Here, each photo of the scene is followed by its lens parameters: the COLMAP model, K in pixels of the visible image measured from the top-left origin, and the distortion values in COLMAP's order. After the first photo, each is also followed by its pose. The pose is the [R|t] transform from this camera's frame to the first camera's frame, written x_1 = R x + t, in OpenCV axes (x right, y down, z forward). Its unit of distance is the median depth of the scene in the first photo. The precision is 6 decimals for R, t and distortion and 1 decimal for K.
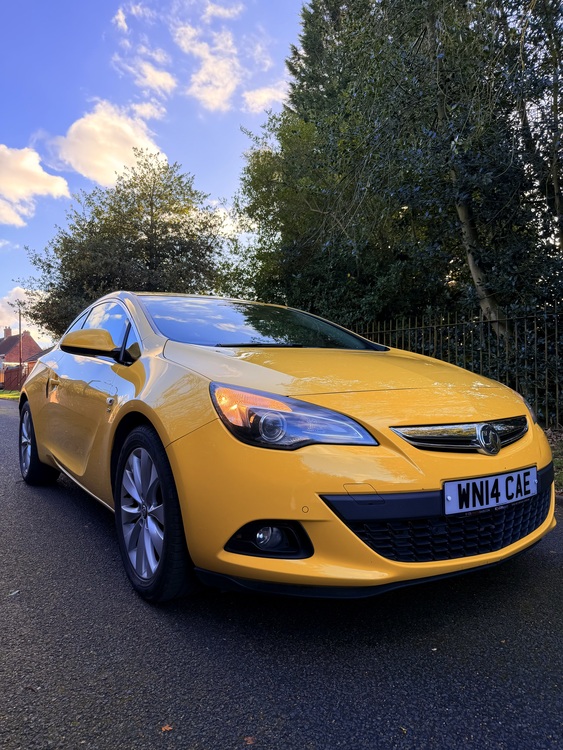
lens RADIAL K [[504.2, 0, 281.5], [0, 504.2, 377.8], [0, 0, 1]] dist [0.026225, -0.023570]
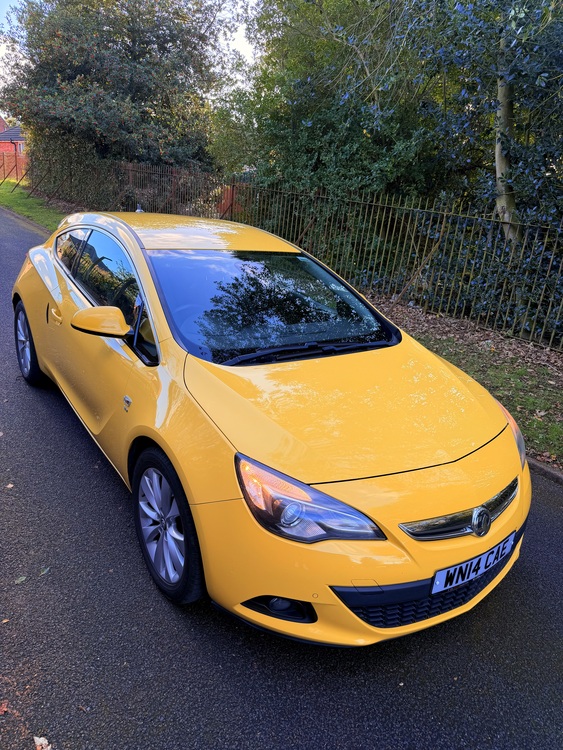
lens RADIAL K [[504.2, 0, 284.0], [0, 504.2, 372.8], [0, 0, 1]] dist [0.026225, -0.023570]
pose [[0.993788, 0.093972, 0.059627, -0.114853], [-0.108414, 0.938485, 0.327859, -0.479606], [-0.025149, -0.332287, 0.942843, 0.061975]]
